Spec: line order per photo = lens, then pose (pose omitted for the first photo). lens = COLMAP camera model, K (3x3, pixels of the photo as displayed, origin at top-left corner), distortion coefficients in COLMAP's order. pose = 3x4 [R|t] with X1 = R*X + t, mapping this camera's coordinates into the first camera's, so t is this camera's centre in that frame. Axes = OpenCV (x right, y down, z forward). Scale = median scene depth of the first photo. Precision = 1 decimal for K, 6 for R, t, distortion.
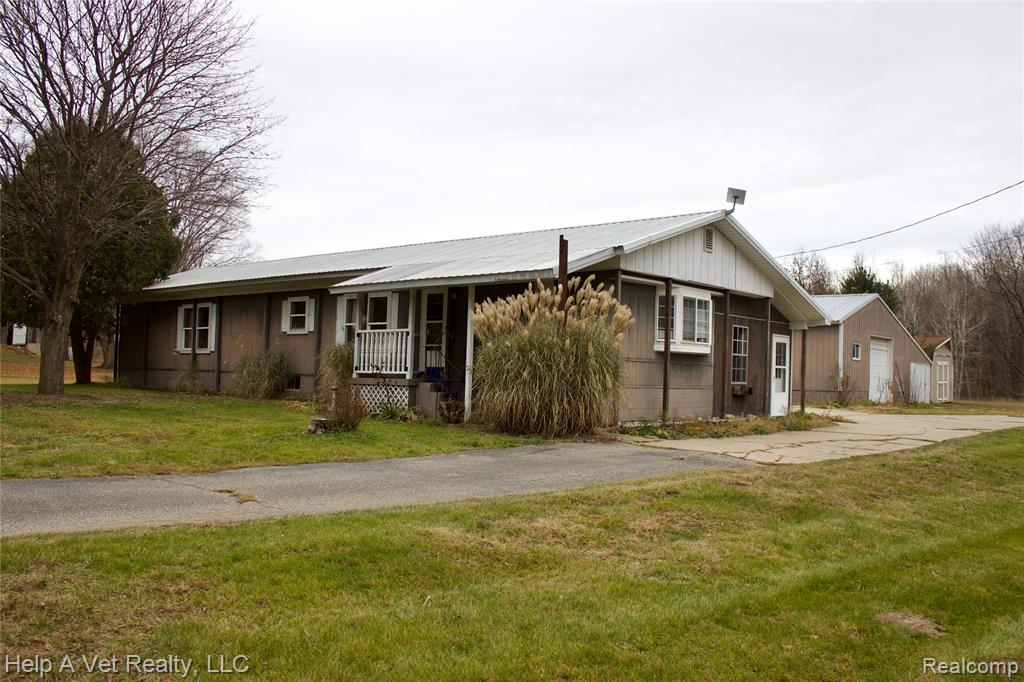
lens RADIAL K [[875.9, 0, 511.4], [0, 875.9, 342.3], [0, 0, 1]] dist [-0.141298, 0.003479]
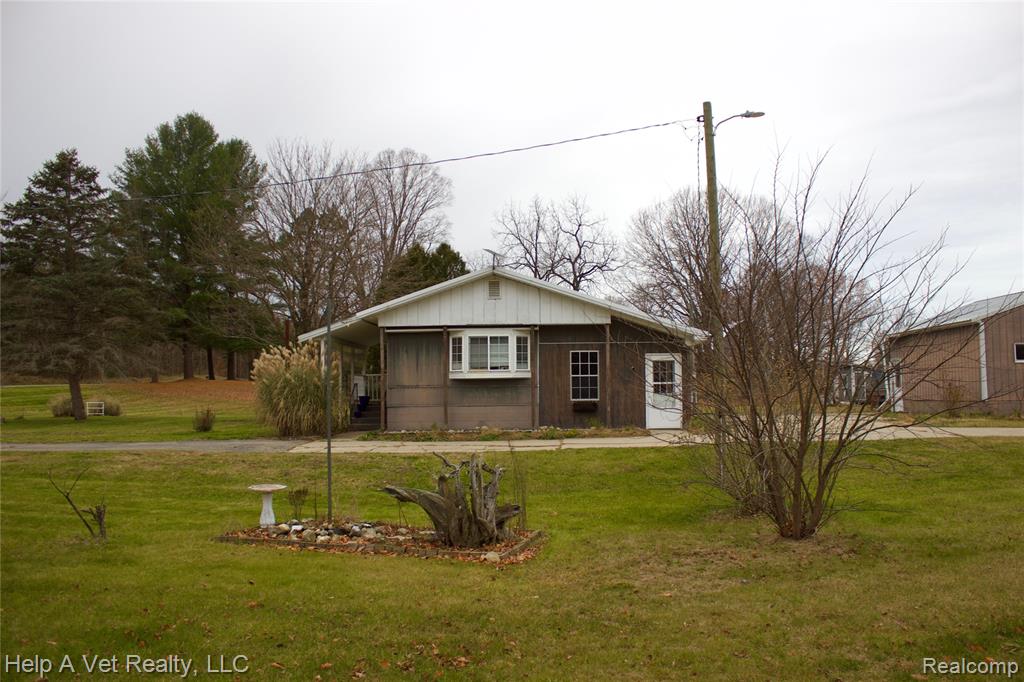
lens RADIAL K [[875.9, 0, 514.1], [0, 875.9, 340.8], [0, 0, 1]] dist [-0.141298, 0.003479]
pose [[0.648856, -0.090820, -0.755472, 1.223893], [0.056642, 0.995862, -0.071070, 0.051422], [0.758800, 0.003323, 0.651315, 0.179489]]
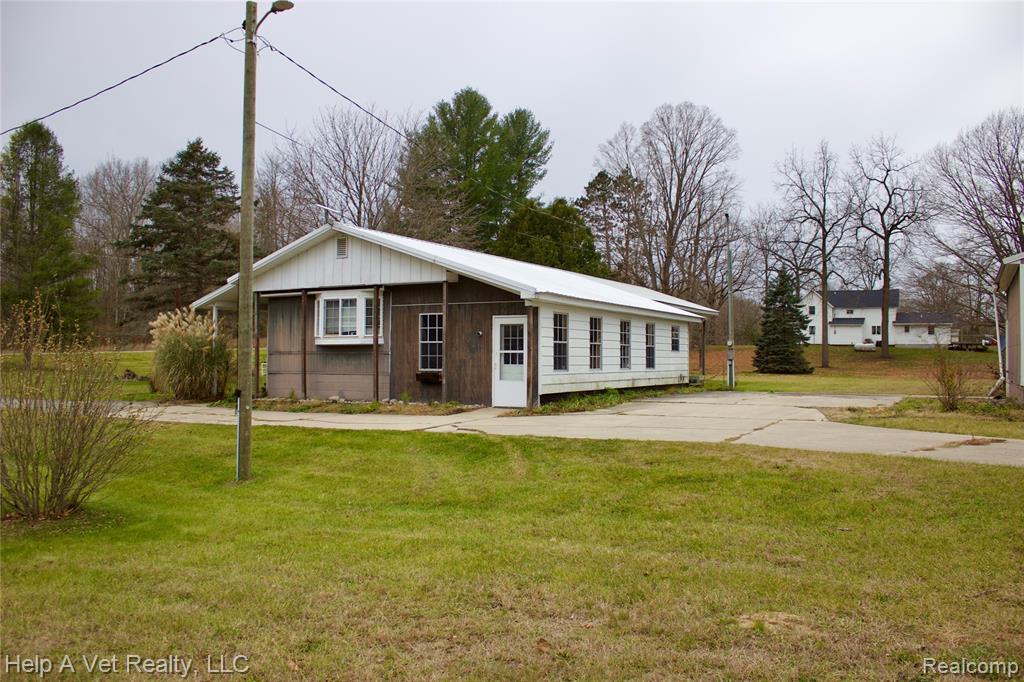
lens RADIAL K [[875.9, 0, 514.4], [0, 875.9, 344.3], [0, 0, 1]] dist [-0.141298, 0.003479]
pose [[0.220585, -0.055414, -0.973792, 1.427188], [0.032222, 0.998254, -0.049507, 0.078924], [0.974835, -0.020457, 0.221986, 0.966840]]
